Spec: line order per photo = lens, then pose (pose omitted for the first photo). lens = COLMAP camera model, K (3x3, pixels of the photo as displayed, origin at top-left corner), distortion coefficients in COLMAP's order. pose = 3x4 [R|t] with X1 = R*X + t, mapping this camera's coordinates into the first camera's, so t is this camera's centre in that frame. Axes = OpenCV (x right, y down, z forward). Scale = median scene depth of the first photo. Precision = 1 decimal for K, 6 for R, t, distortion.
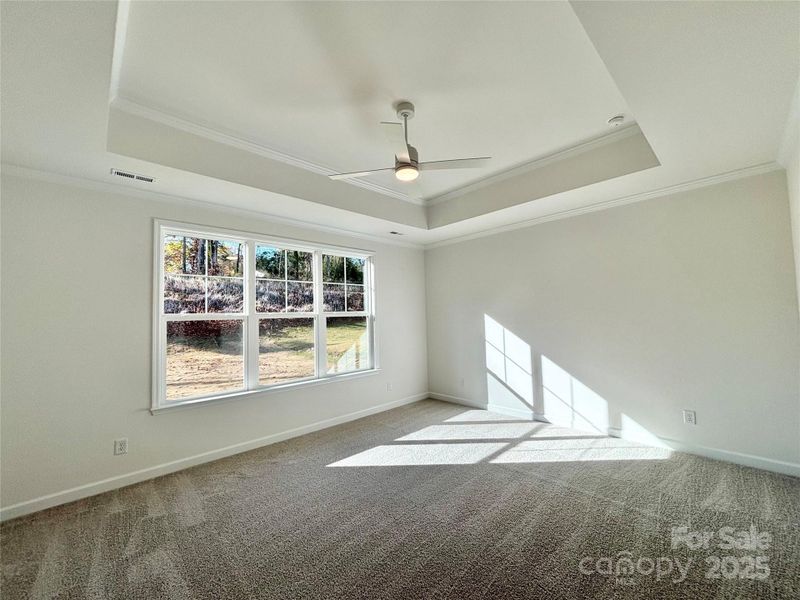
lens RADIAL K [[324.7, 0, 404.1], [0, 324.7, 298.7], [0, 0, 1]] dist [0.004213, -0.001482]
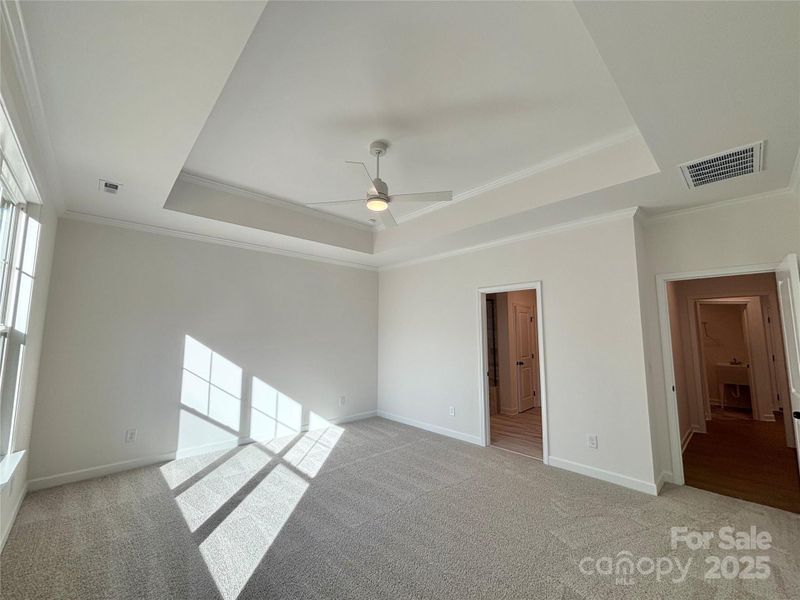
lens RADIAL K [[324.7, 0, 399.3], [0, 324.7, 299.3], [0, 0, 1]] dist [0.004213, -0.001482]
pose [[0.022602, 0.129393, 0.991336, -0.626924], [-0.063694, 0.989761, -0.127735, 0.033873], [-0.997714, -0.060255, 0.030612, 0.529847]]
